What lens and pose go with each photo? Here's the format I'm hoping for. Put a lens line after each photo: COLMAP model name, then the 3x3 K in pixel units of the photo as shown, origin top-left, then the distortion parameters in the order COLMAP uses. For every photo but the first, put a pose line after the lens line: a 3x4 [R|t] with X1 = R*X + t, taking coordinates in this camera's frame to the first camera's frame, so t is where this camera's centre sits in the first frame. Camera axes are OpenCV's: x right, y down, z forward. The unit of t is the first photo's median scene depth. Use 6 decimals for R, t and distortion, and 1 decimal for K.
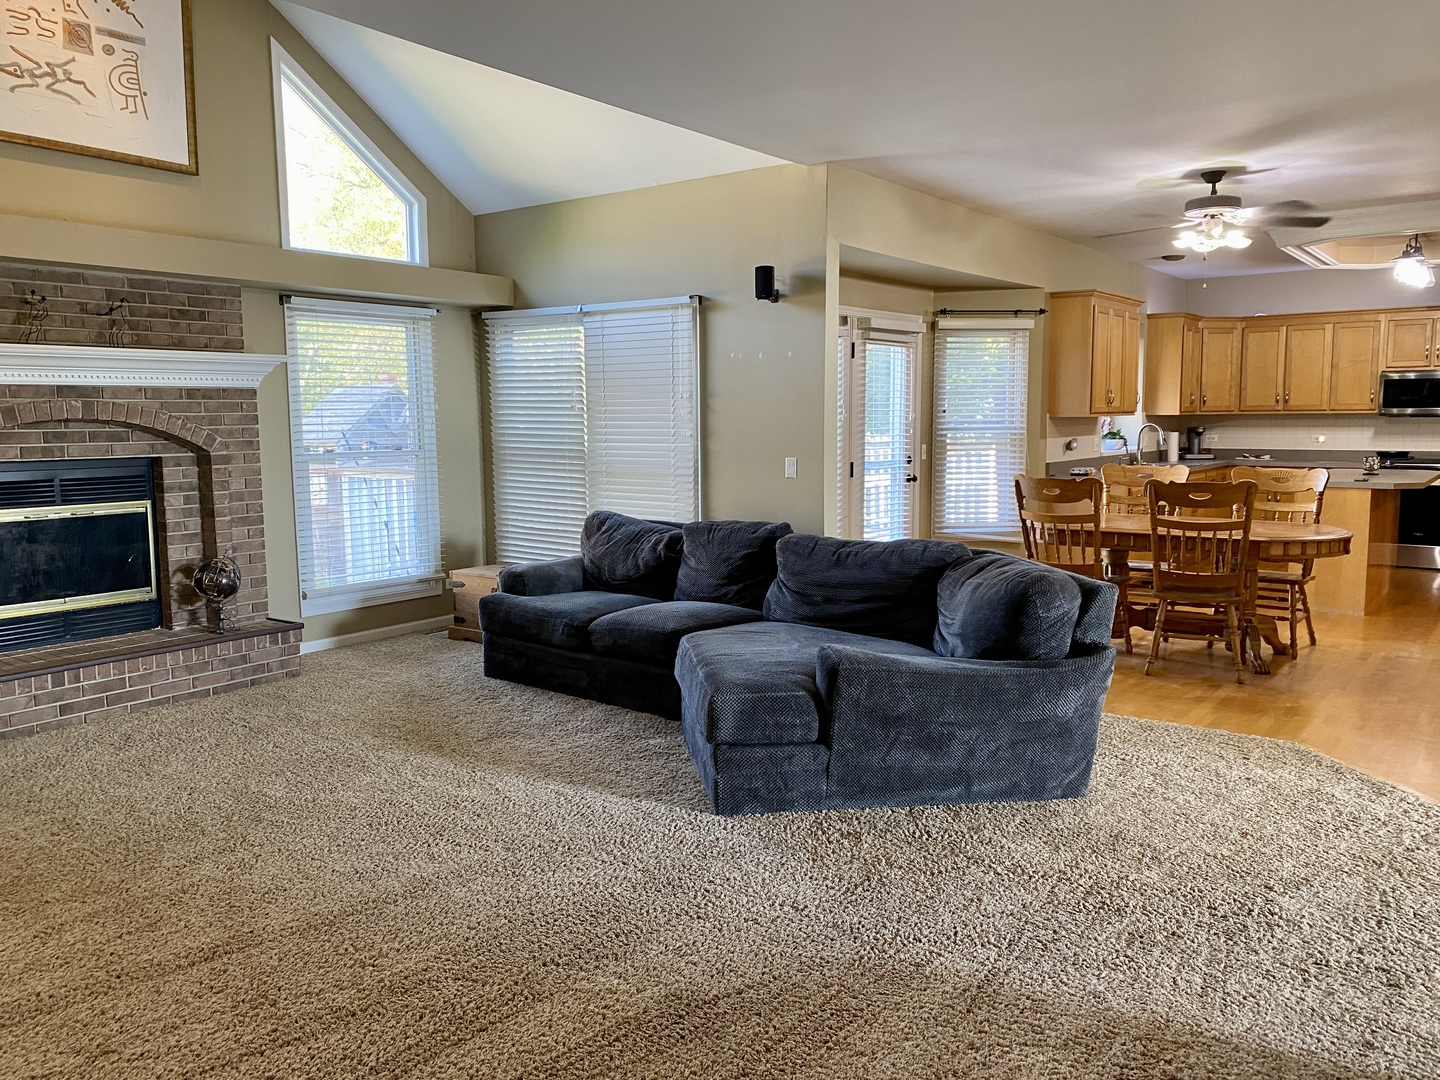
lens RADIAL K [[1111.9, 0, 728.3], [0, 1111.9, 536.0], [0, 0, 1]] dist [0.047802, -0.010761]
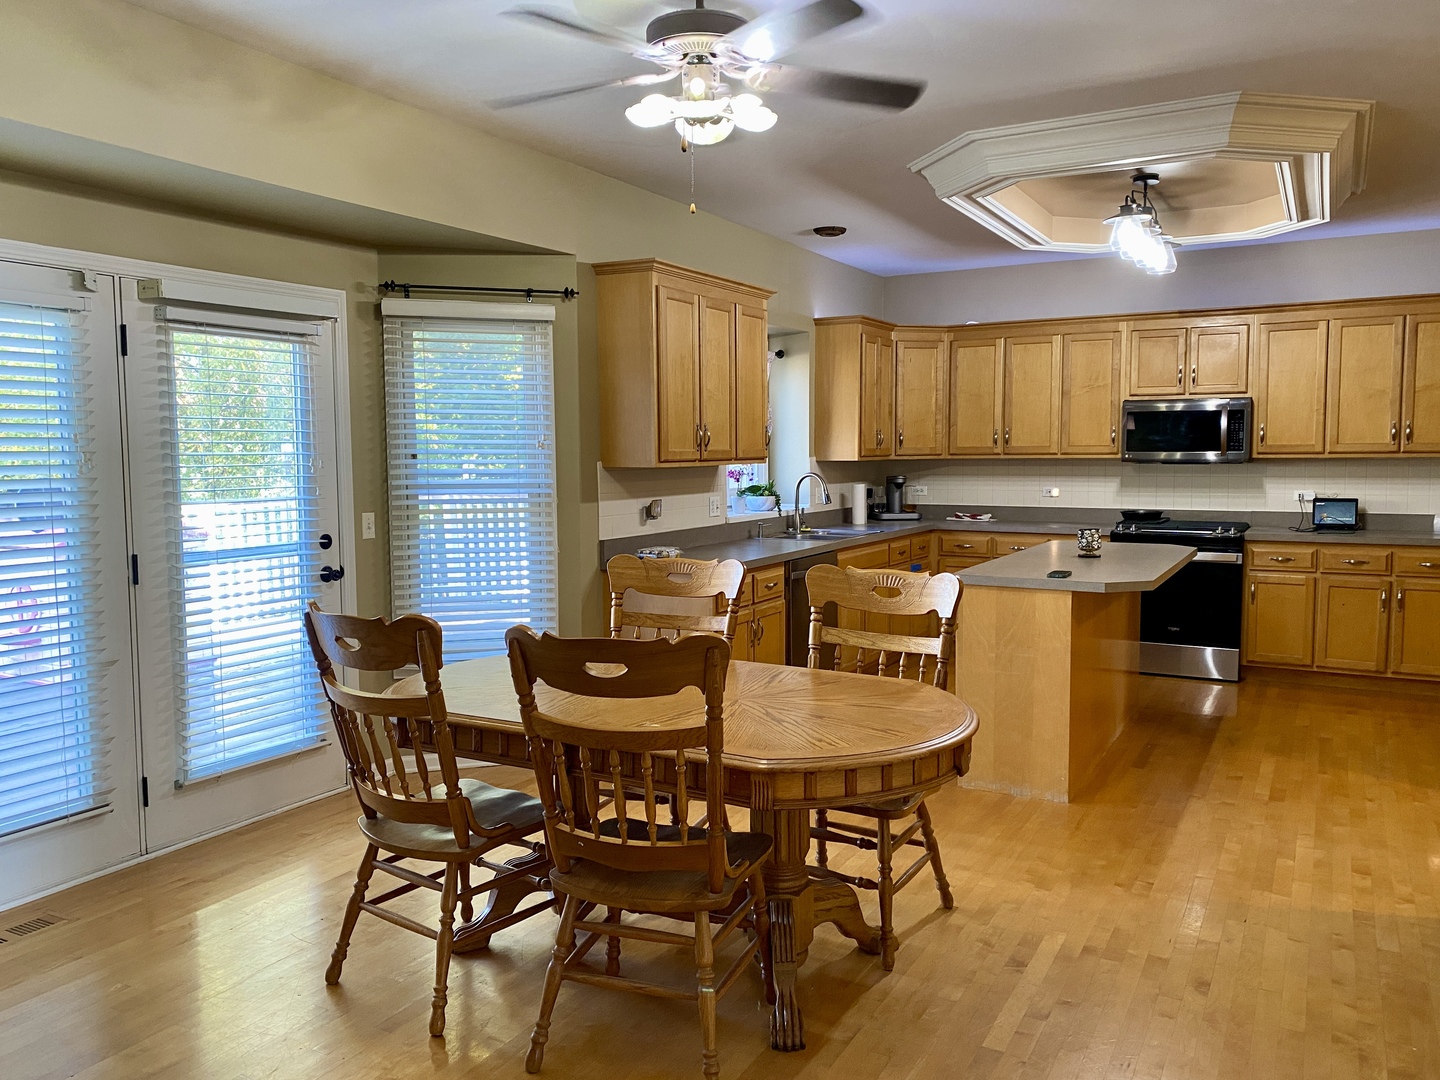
lens RADIAL K [[1111.9, 0, 712.1], [0, 1111.9, 546.8], [0, 0, 1]] dist [0.047802, -0.010761]
pose [[0.992548, -0.010089, 0.121436, 0.230982], [0.012706, 0.999703, -0.020794, -0.041087], [-0.121191, 0.022182, 0.992381, 0.325429]]
